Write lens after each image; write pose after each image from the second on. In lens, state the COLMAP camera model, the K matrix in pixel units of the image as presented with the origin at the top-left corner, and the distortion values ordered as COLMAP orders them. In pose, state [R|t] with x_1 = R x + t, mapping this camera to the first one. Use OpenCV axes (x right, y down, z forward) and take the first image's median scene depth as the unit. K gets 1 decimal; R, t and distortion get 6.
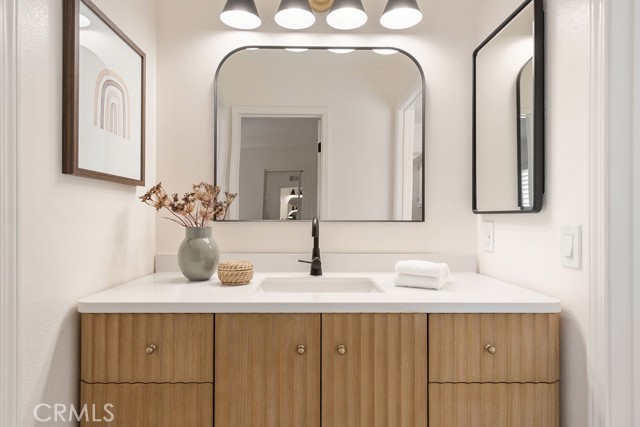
lens RADIAL K [[346.8, 0, 317.4], [0, 346.8, 212.0], [0, 0, 1]] dist [0.000776, 0.000385]
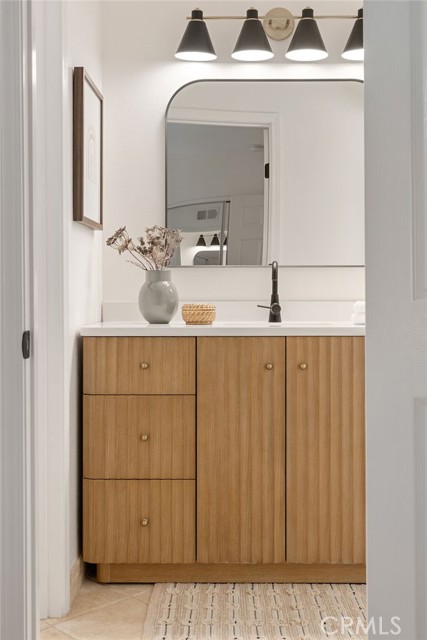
lens RADIAL K [[780.3, 0, 213.5], [0, 780.3, 320.0], [0, 0, 1]] dist [-0.079223, -0.004717]
pose [[0.999350, -0.004481, -0.035782, -0.138967], [0.006033, 0.999041, 0.043368, 0.117394], [0.035554, -0.043556, 0.998418, -1.647559]]
